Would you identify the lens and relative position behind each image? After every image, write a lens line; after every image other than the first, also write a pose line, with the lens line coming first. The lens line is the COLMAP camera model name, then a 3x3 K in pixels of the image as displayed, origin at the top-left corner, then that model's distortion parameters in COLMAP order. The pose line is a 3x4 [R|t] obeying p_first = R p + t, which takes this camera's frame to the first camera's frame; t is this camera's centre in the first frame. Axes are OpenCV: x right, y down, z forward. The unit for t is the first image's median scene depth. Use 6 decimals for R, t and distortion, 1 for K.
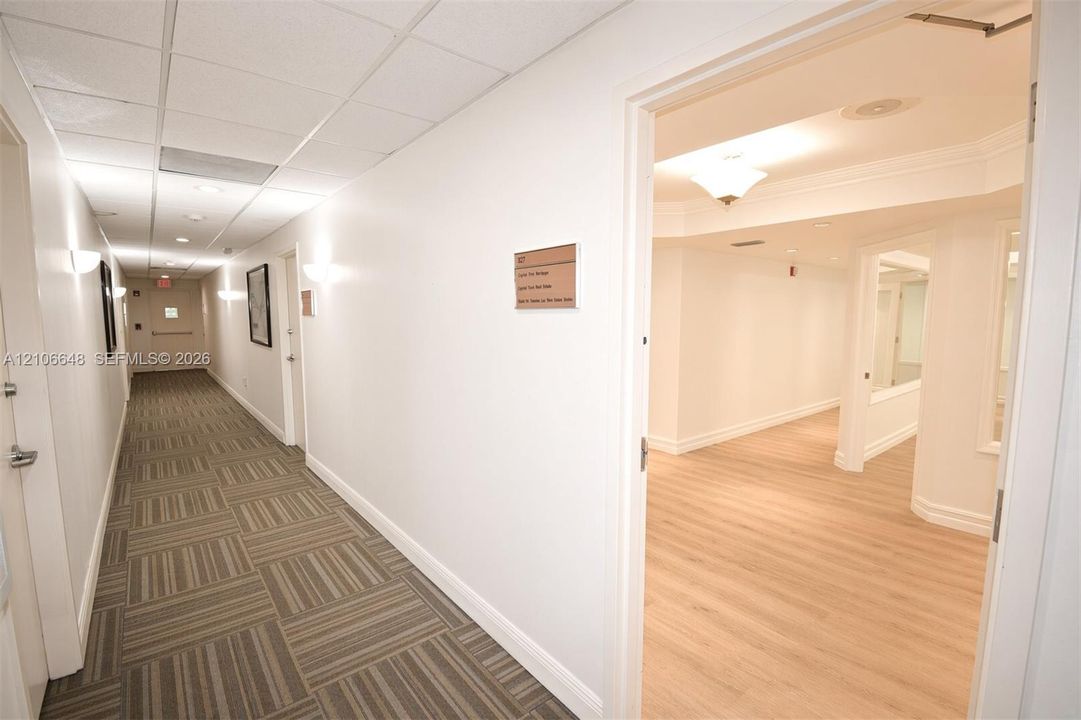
lens RADIAL K [[486.3, 0, 540.5], [0, 486.3, 360.0], [0, 0, 1]] dist [0.021002, -0.027869]
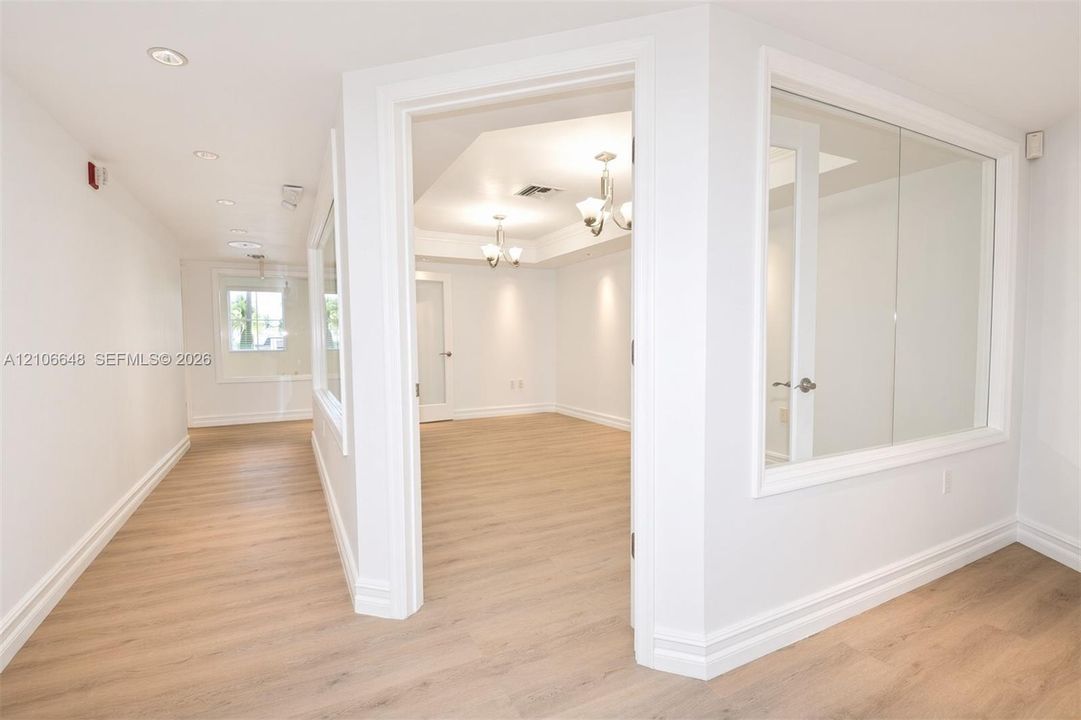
lens RADIAL K [[494.0, 0, 540.5], [0, 494.0, 360.0], [0, 0, 1]] dist [0.028274, -0.029712]
pose [[0.210025, -0.044770, 0.976671, 0.251754], [0.101689, 0.994533, 0.023721, 0.008533], [-0.972393, 0.094335, 0.213429, 0.792511]]
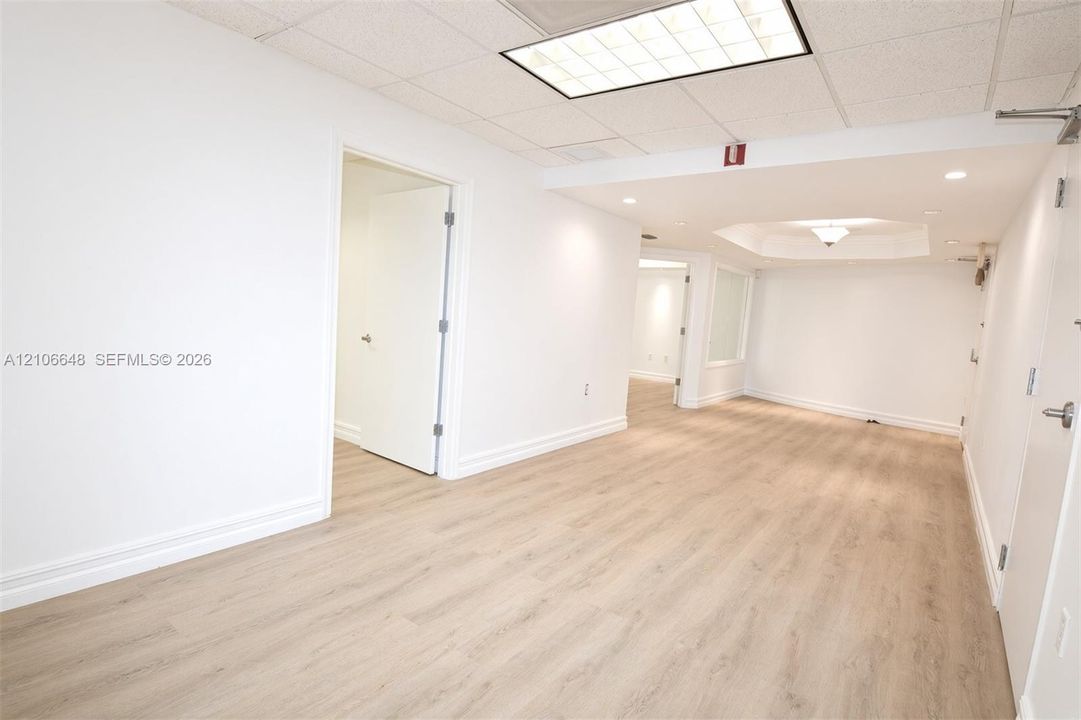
lens RADIAL K [[527.7, 0, 540.5], [0, 527.7, 360.0], [0, 0, 1]] dist [0.002310, 0.000128]
pose [[-0.240891, -0.113517, 0.963891, -0.842683], [0.018626, 0.992413, 0.121531, -0.099642], [-0.970373, 0.047229, -0.236949, 1.640026]]
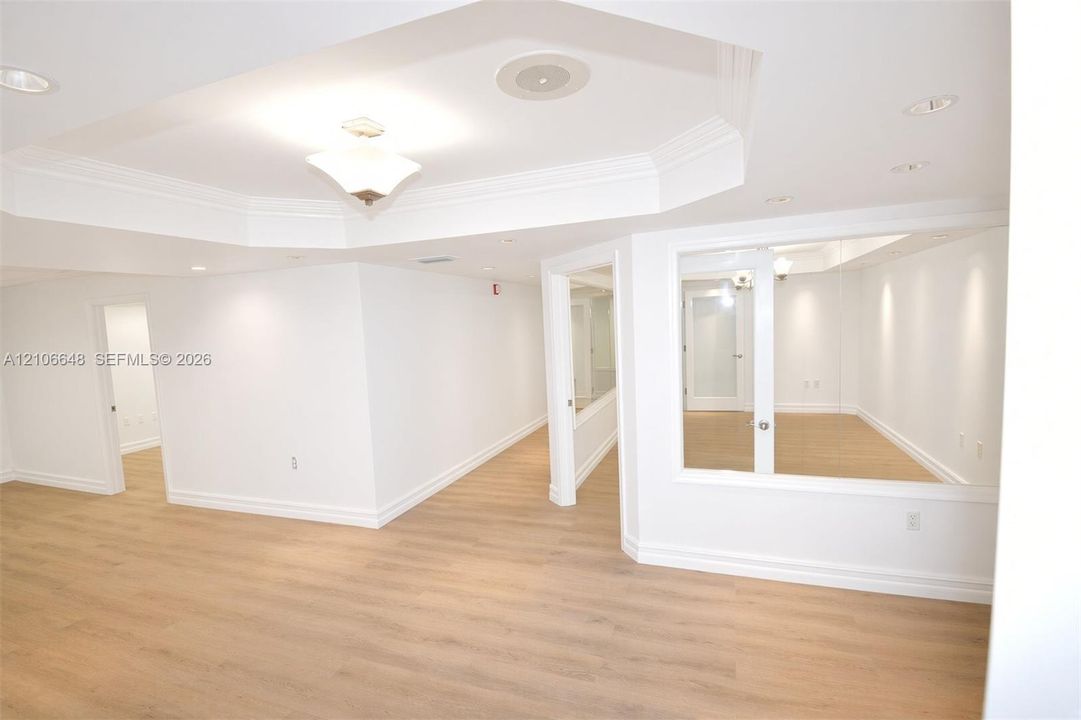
lens RADIAL K [[494.0, 0, 540.5], [0, 494.0, 360.0], [0, 0, 1]] dist [0.028274, -0.029712]
pose [[0.862373, -0.082630, 0.499485, 0.148826], [0.096368, 0.995344, -0.001721, -0.052810], [-0.497017, 0.049619, 0.866321, 0.196072]]
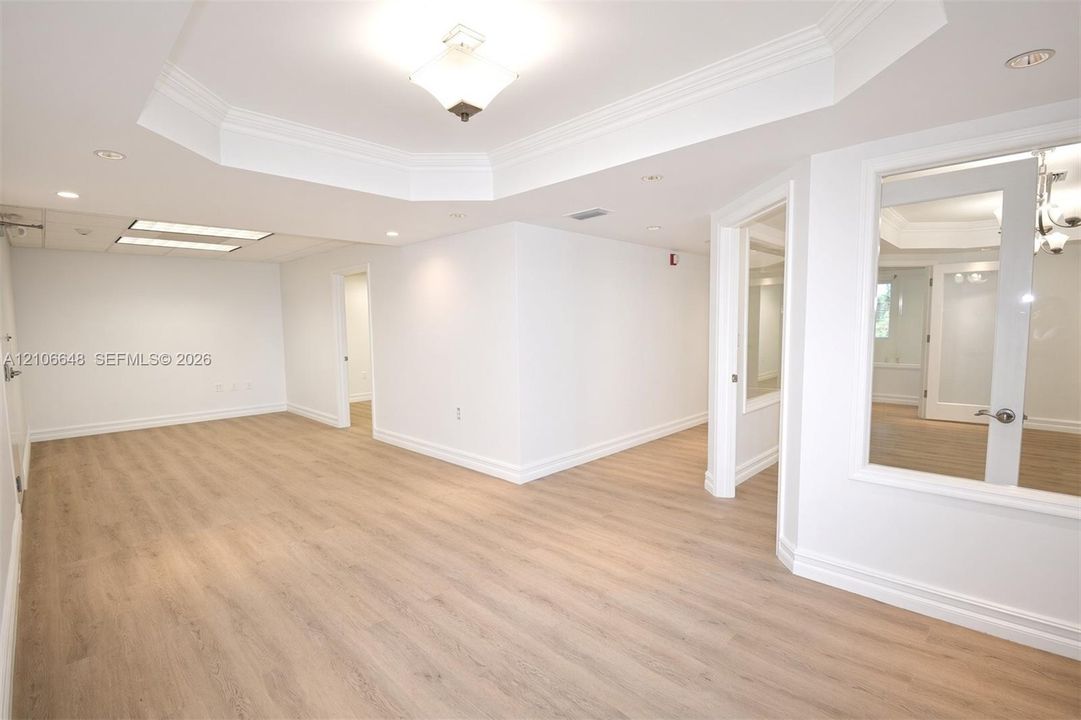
lens RADIAL K [[494.0, 0, 540.5], [0, 494.0, 360.0], [0, 0, 1]] dist [0.028274, -0.029712]
pose [[0.993778, -0.024335, 0.108690, 0.263472], [0.026570, 0.999463, -0.019166, 0.010615], [-0.108166, 0.021935, 0.993891, 0.220858]]
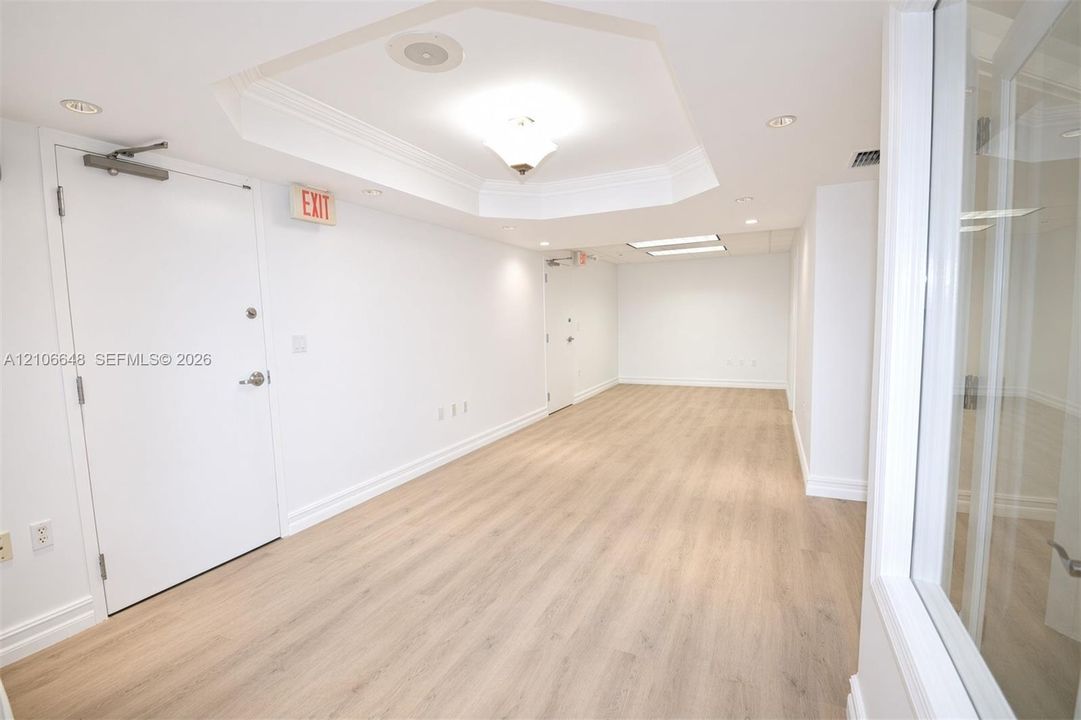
lens RADIAL K [[494.0, 0, 540.5], [0, 494.0, 360.0], [0, 0, 1]] dist [0.028274, -0.029712]
pose [[0.433314, 0.067233, -0.898732, 0.837808], [-0.058539, 0.997207, 0.046376, -0.005155], [0.899340, 0.032516, 0.436039, 0.405512]]
